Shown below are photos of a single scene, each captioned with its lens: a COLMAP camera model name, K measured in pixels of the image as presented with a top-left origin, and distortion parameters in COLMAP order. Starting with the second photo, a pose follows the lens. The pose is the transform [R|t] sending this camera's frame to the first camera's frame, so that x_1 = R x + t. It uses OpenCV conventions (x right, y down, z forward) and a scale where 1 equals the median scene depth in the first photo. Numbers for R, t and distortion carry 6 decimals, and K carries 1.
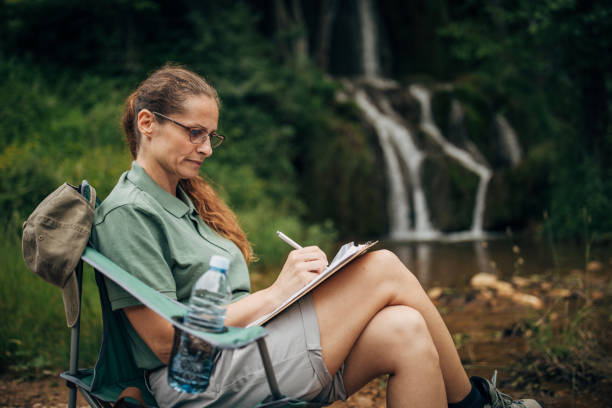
lens RADIAL K [[583.2, 0, 306.0], [0, 583.2, 204.0], [0, 0, 1]] dist [-0.004874, -0.017747]
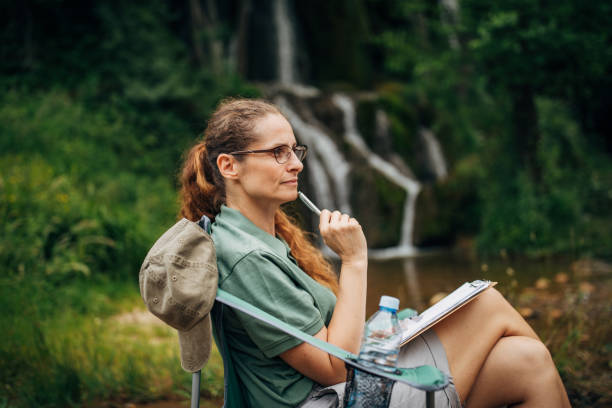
lens RADIAL K [[630.9, 0, 306.0], [0, 630.9, 204.0], [0, 0, 1]] dist [-0.007926, -0.003768]
pose [[0.987119, 0.003957, 0.159941, -0.051287], [-0.000651, 0.999785, -0.020719, -0.005118], [-0.159989, 0.020348, 0.986909, -0.005257]]
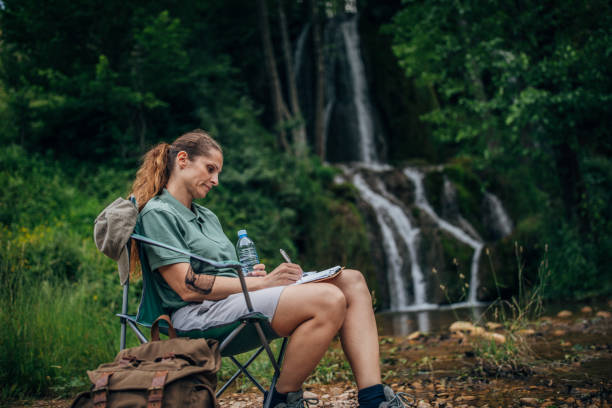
lens RADIAL K [[583.2, 0, 306.0], [0, 583.2, 204.0], [0, 0, 1]] dist [-0.004874, -0.017747]
pose [[0.999293, -0.036179, -0.010181, 0.015947], [0.034191, 0.987571, -0.153408, 0.034077], [0.015604, 0.152951, 0.988111, -0.080092]]
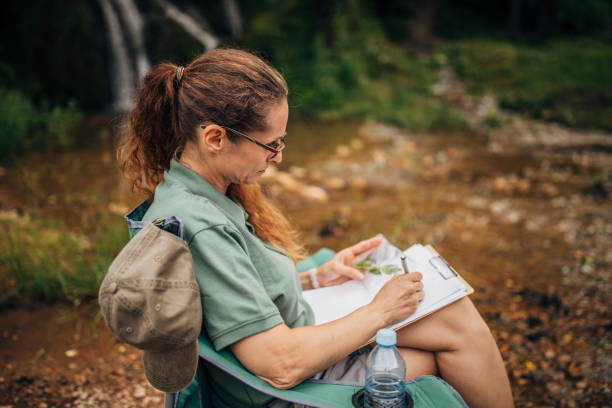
lens RADIAL K [[583.2, 0, 306.0], [0, 583.2, 204.0], [0, 0, 1]] dist [-0.004874, -0.017747]
pose [[0.870305, -0.074254, 0.486883, -0.081712], [-0.046407, 0.971808, 0.231161, -0.033244], [-0.490321, -0.223775, 0.842324, 0.034945]]
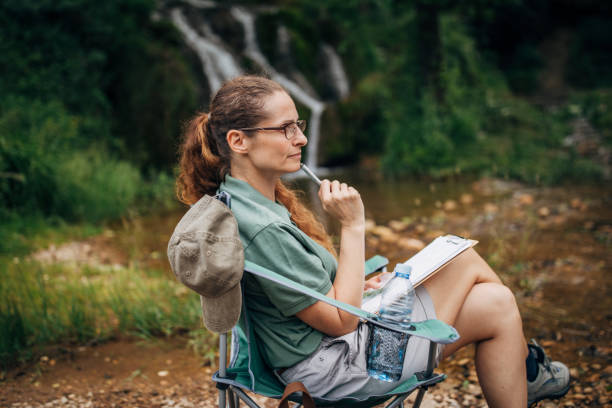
lens RADIAL K [[647.5, 0, 306.0], [0, 647.5, 204.0], [0, 0, 1]] dist [0.001438, -0.019679]
pose [[0.946653, -0.046186, 0.318928, -0.081863], [0.010660, 0.993623, 0.112250, -0.019491], [-0.322078, -0.102861, 0.941108, -0.015560]]
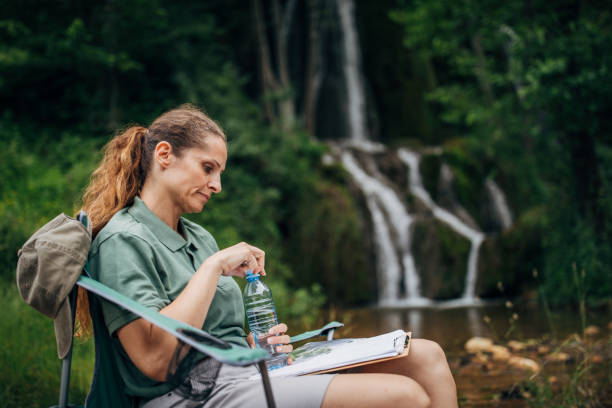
lens RADIAL K [[608.6, 0, 306.0], [0, 608.6, 204.0], [0, 0, 1]] dist [-0.008015, -0.006095]
pose [[0.999658, 0.007250, 0.025140, -0.003200], [-0.004371, 0.993613, -0.112753, 0.009053], [-0.025797, 0.112605, 0.993305, -0.006504]]
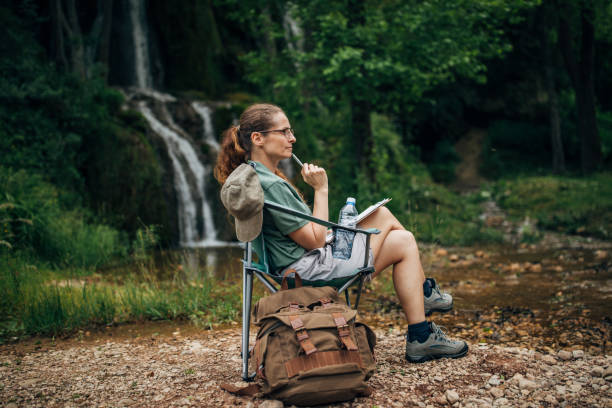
lens RADIAL K [[608.6, 0, 306.0], [0, 608.6, 204.0], [0, 0, 1]] dist [-0.008015, -0.006095]
pose [[0.912504, 0.009610, 0.408955, -0.136471], [0.002317, 0.999587, -0.028658, 0.019789], [-0.409062, 0.027098, 0.912104, -0.111292]]
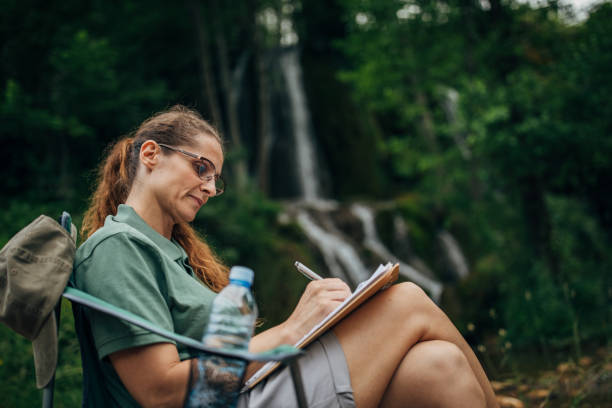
lens RADIAL K [[603.5, 0, 306.0], [0, 603.5, 204.0], [0, 0, 1]] dist [-0.016254, -0.001035]
pose [[0.993826, -0.031959, 0.106245, -0.015958], [0.054320, 0.975148, -0.214793, 0.021432], [-0.096740, 0.219238, 0.970864, 0.012653]]
